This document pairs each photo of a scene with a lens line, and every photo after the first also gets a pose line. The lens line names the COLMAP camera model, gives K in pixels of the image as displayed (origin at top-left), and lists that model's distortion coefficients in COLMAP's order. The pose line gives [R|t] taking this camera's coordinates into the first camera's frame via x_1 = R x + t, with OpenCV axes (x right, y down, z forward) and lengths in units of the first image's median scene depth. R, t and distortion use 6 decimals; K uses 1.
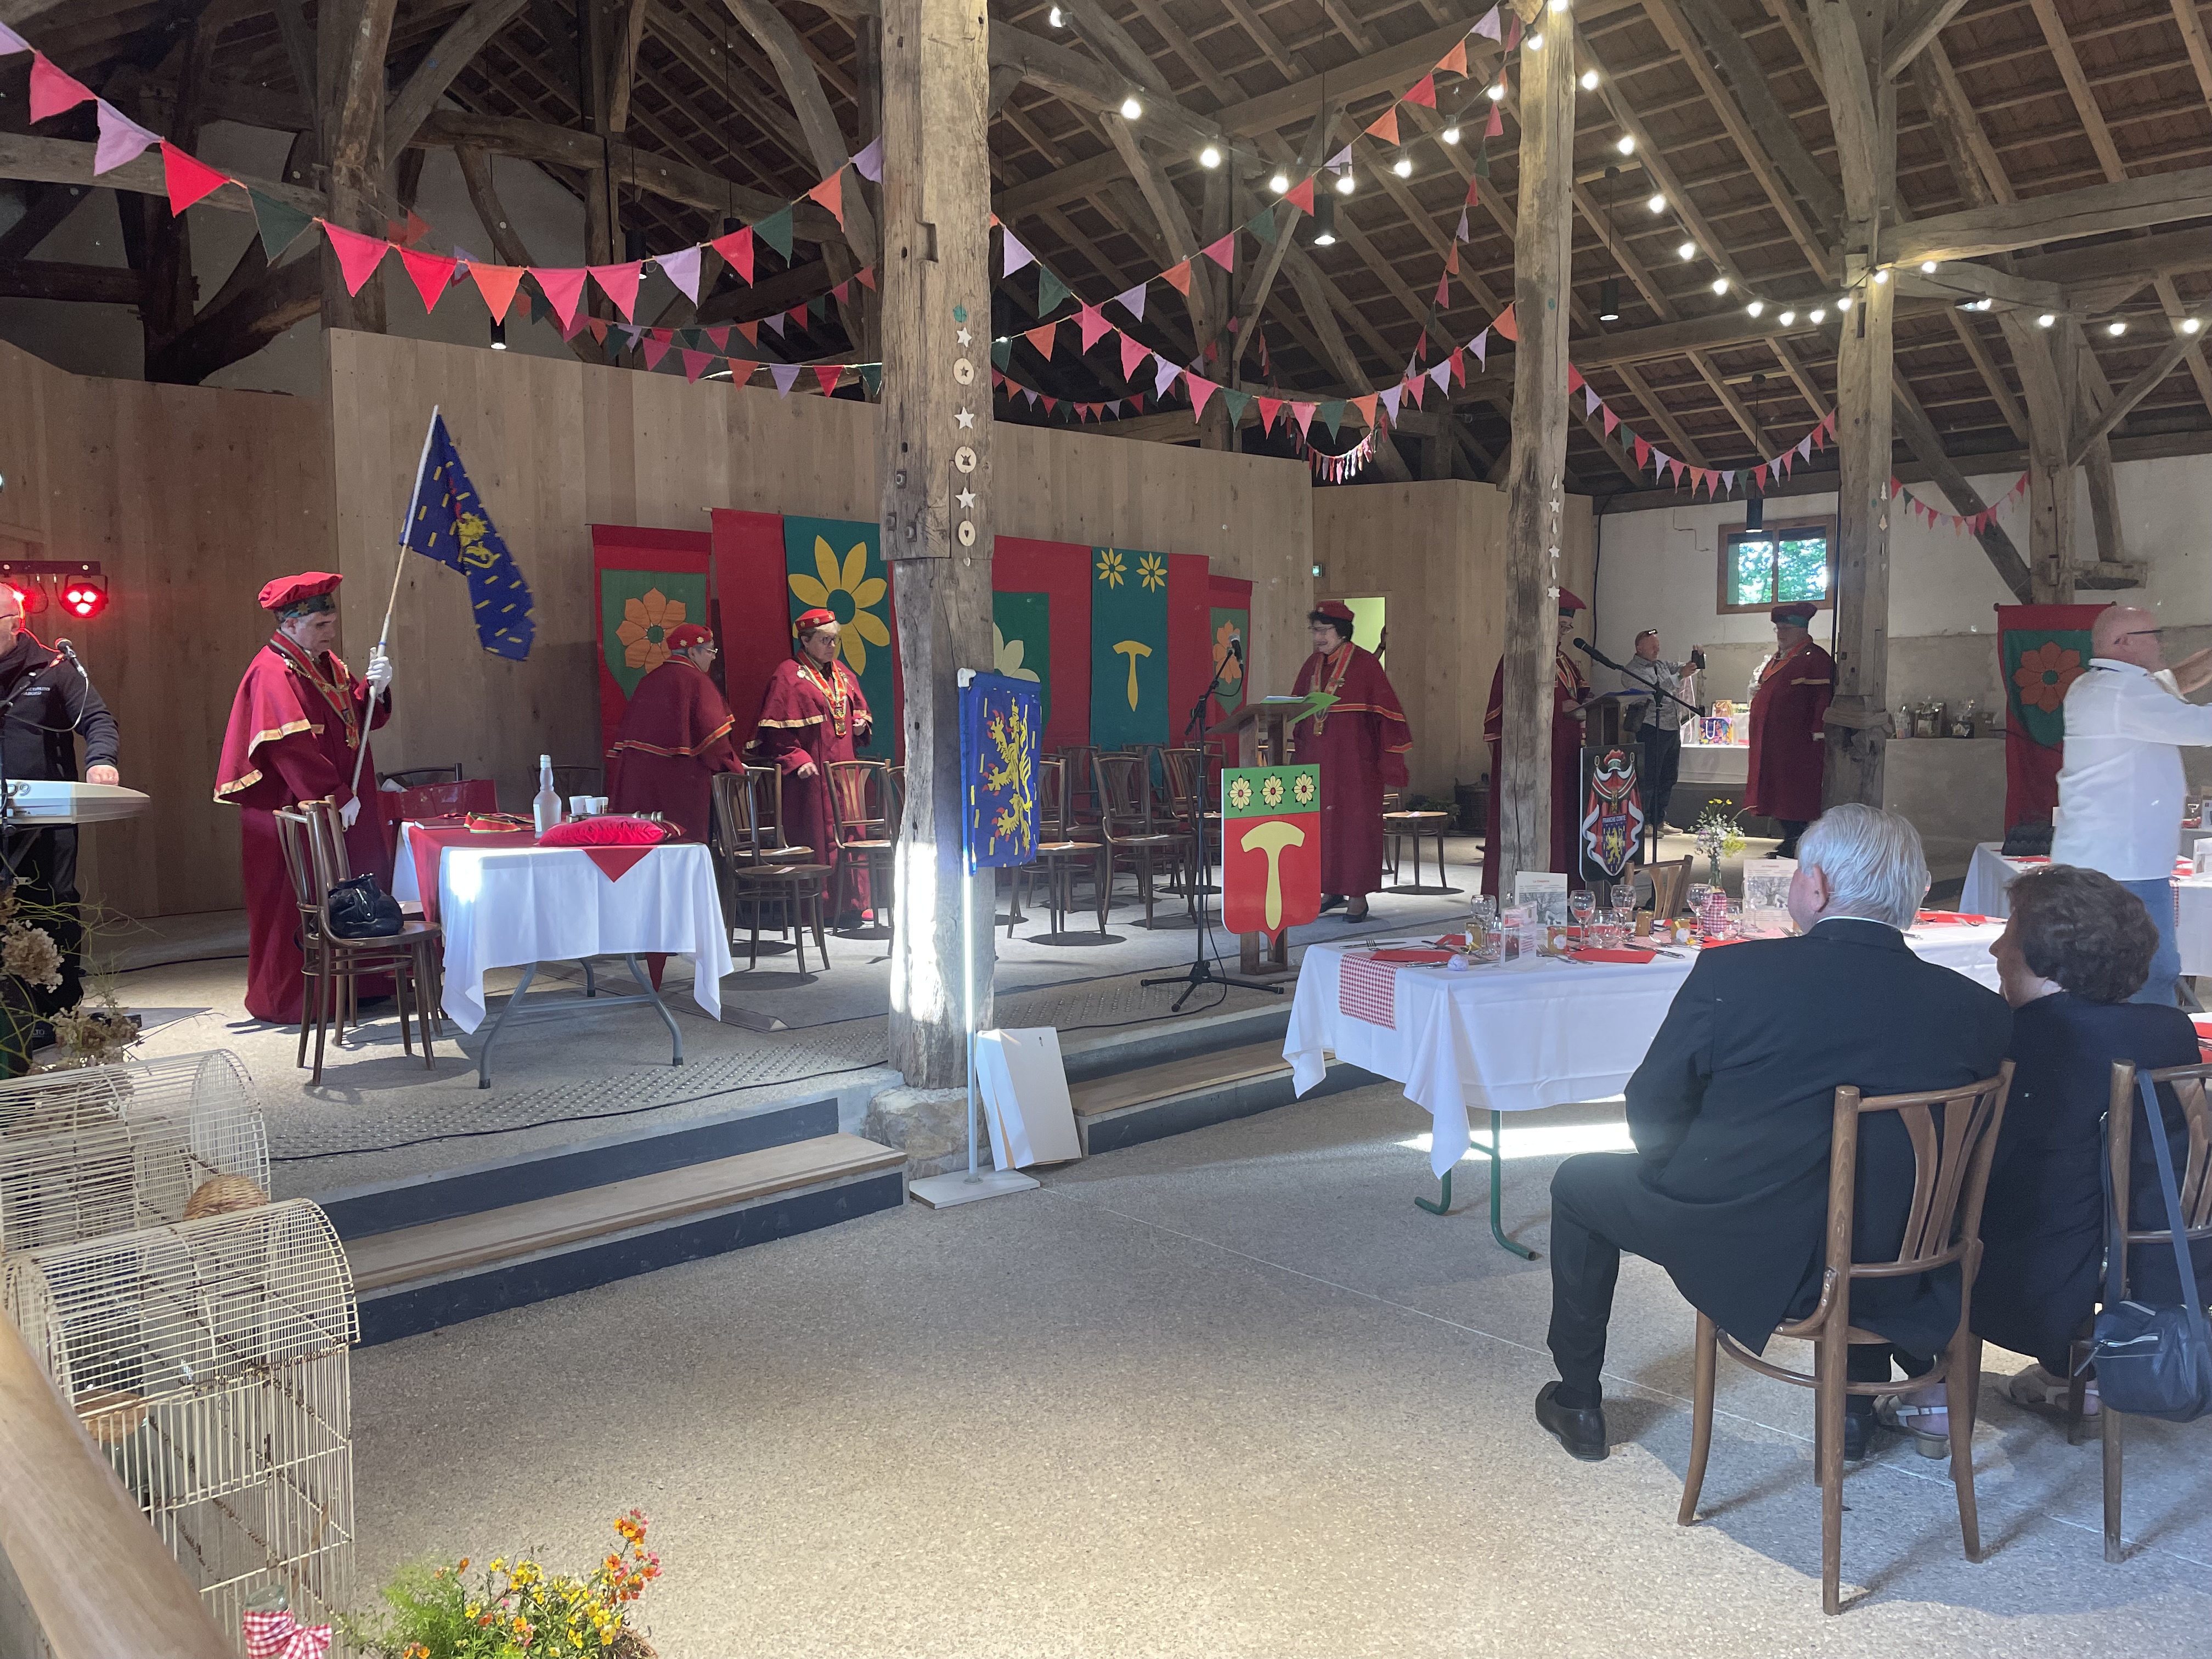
lens RADIAL K [[1667.0, 0, 1115.5], [0, 1667.0, 801.7], [0, 0, 1]] dist [0.094726, -0.122799]
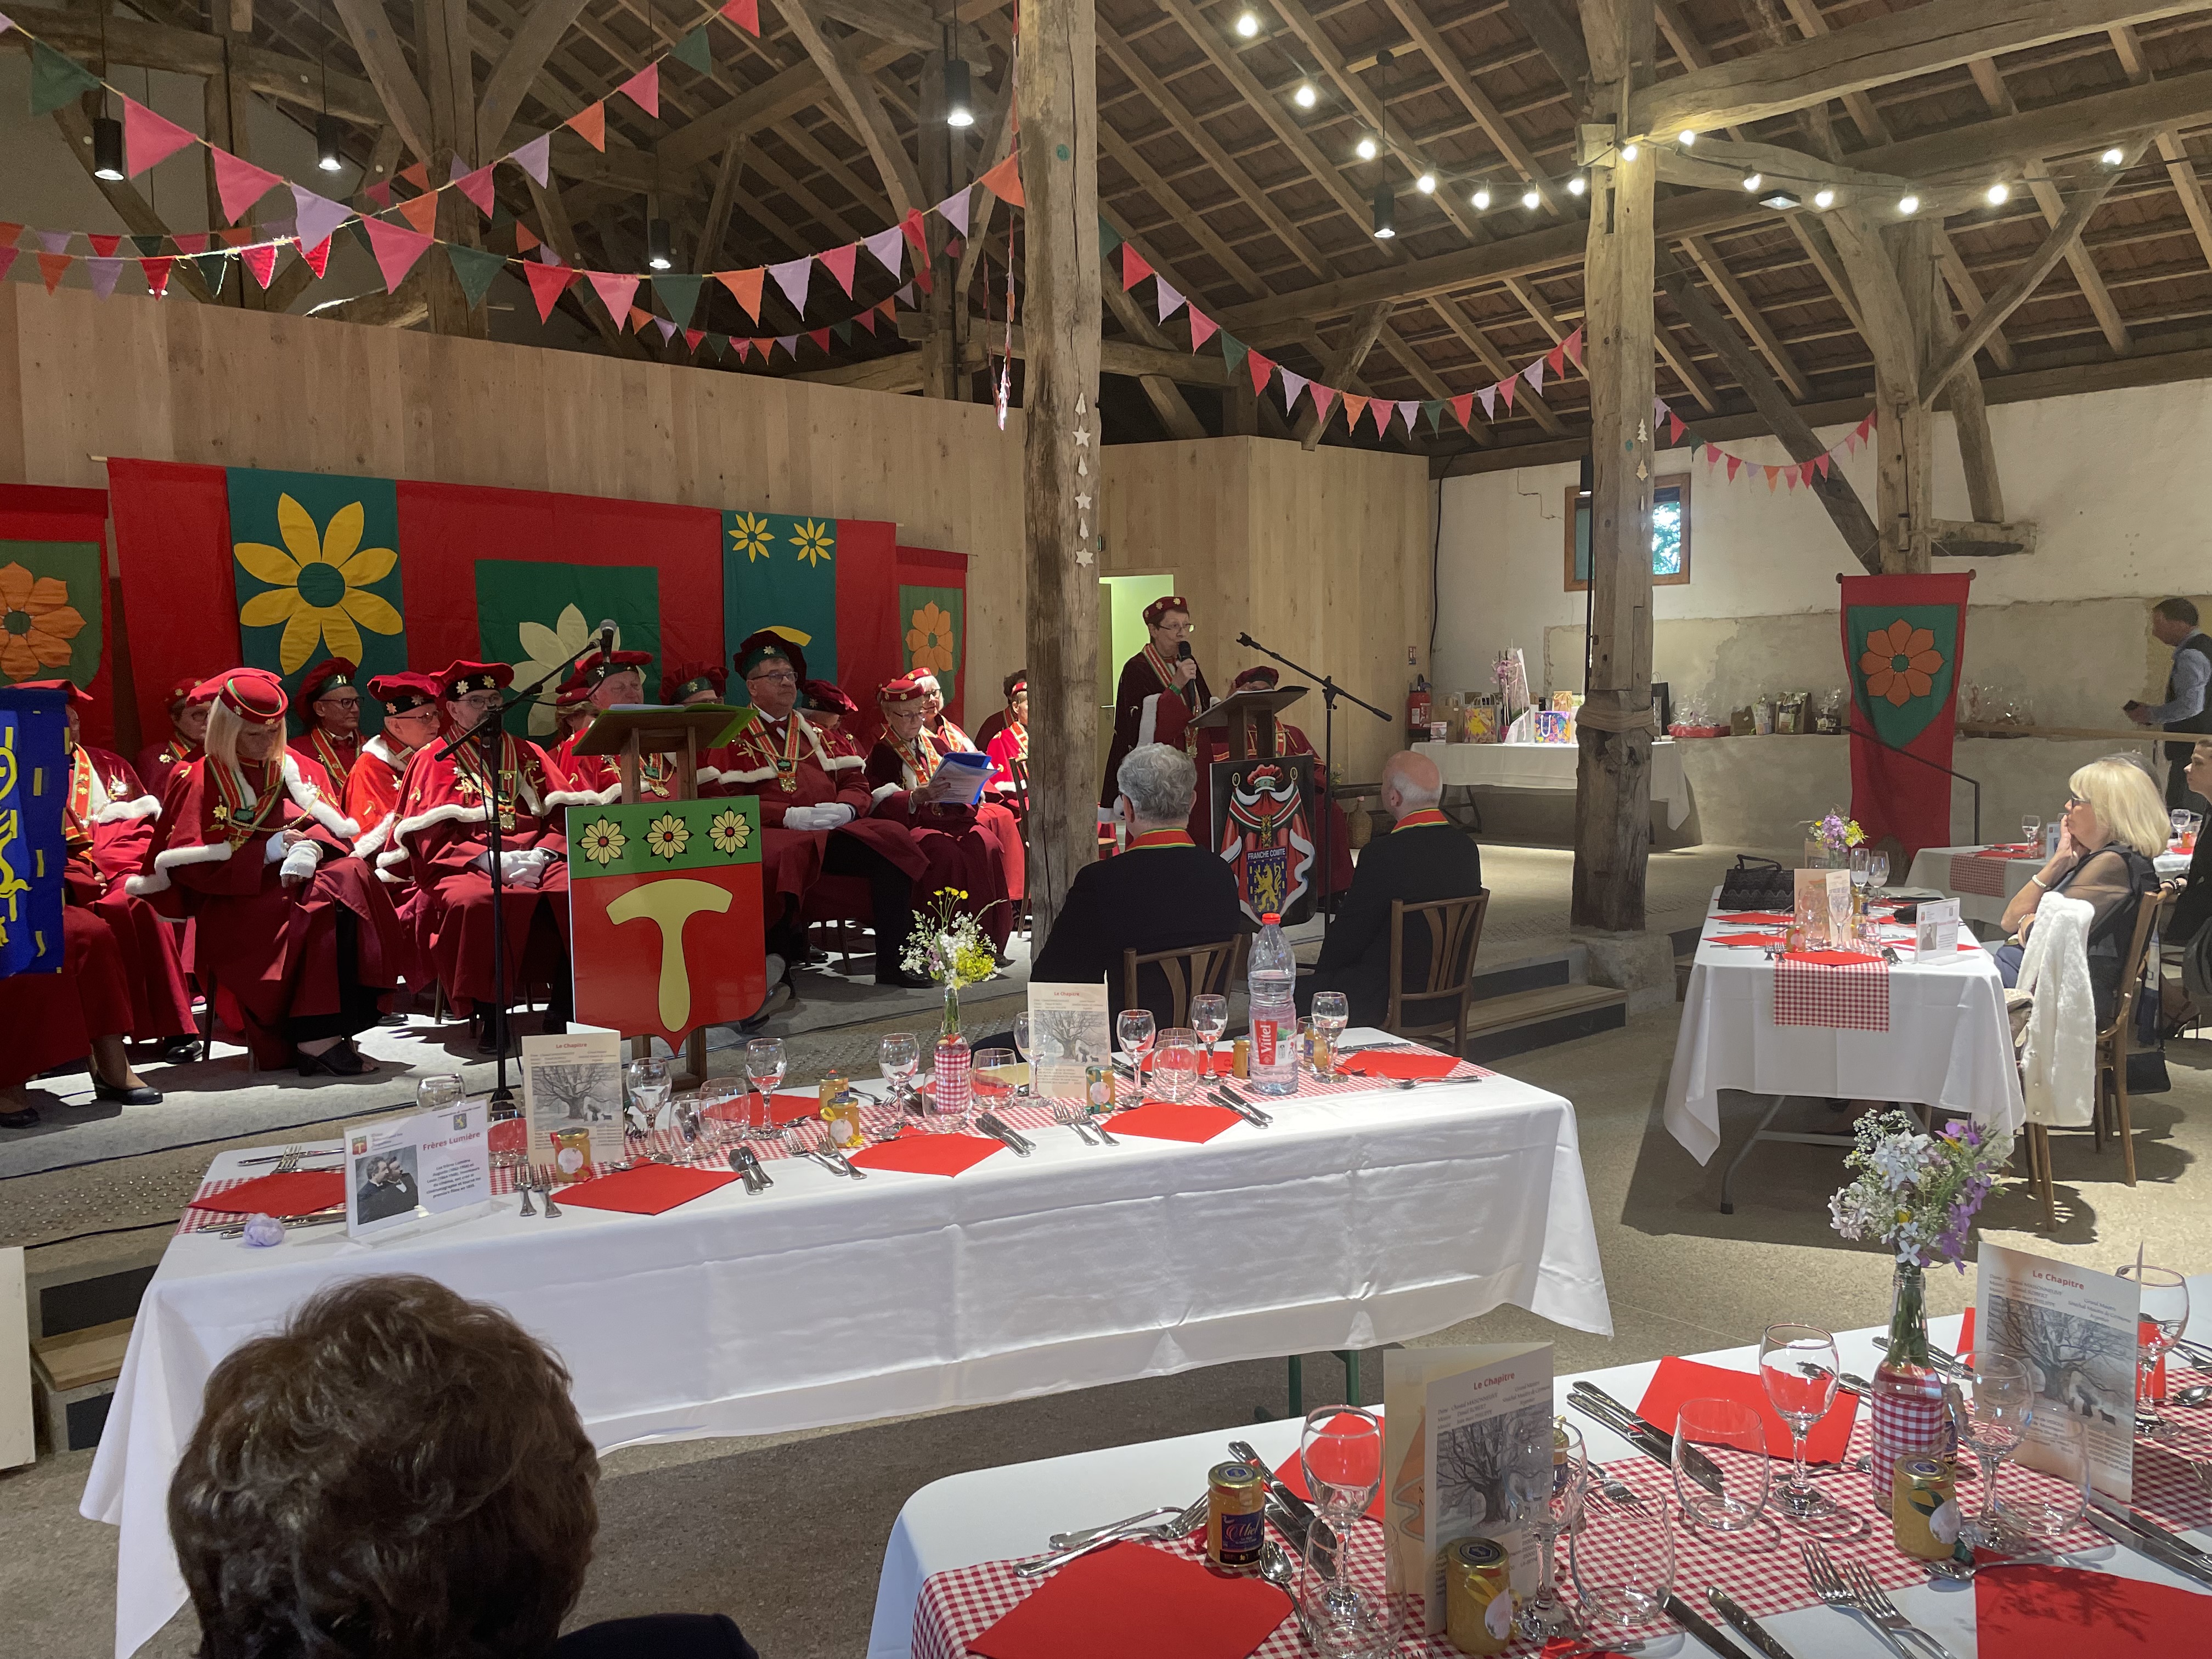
lens RADIAL K [[1667.0, 0, 1133.1], [0, 1667.0, 807.5], [0, 0, 1]] dist [0.094726, -0.122799]
pose [[0.999953, -0.007735, -0.005820, 0.220858], [0.007803, 0.999901, 0.011696, -0.018918], [0.005729, -0.011741, 0.999915, 0.212540]]
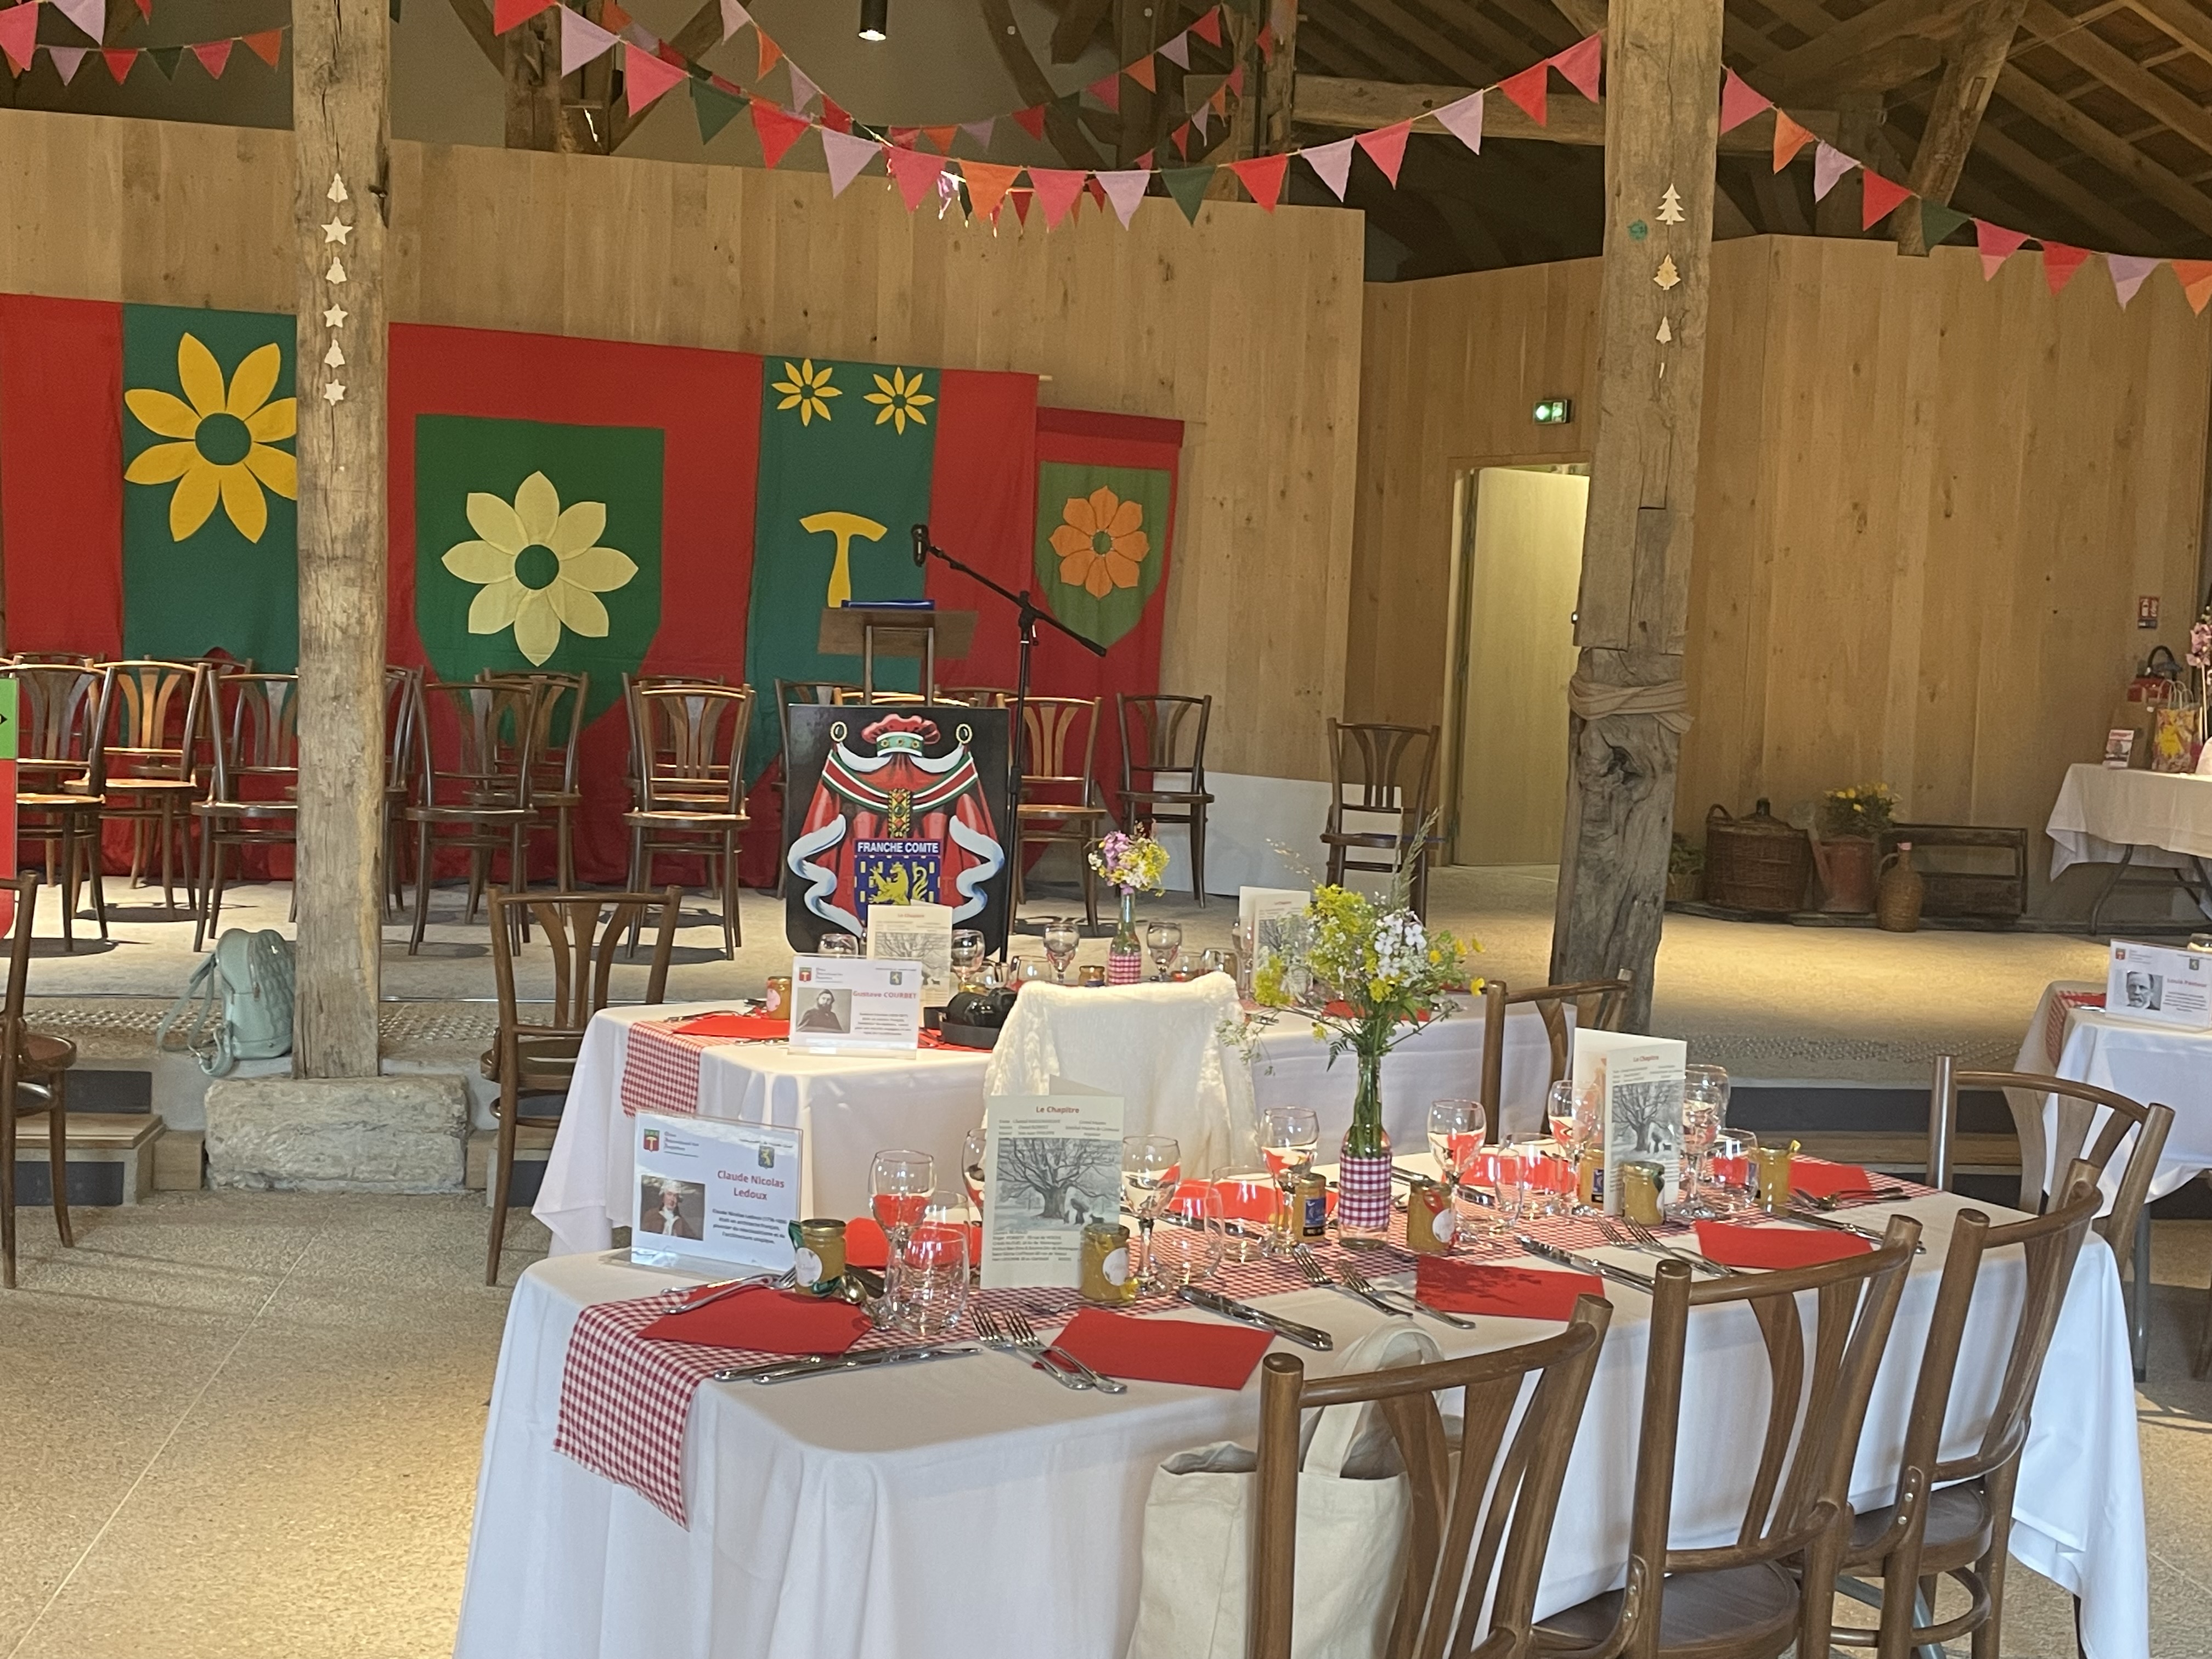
lens RADIAL K [[2512.4, 0, 1157.8], [0, 2512.4, 788.6], [0, 0, 1]] dist [0.062663, 0.000000]
pose [[0.834348, 0.080022, -0.545399, 0.727106], [-0.084797, 0.996262, 0.016451, -0.025361], [0.544677, 0.032522, 0.838015, 0.357555]]
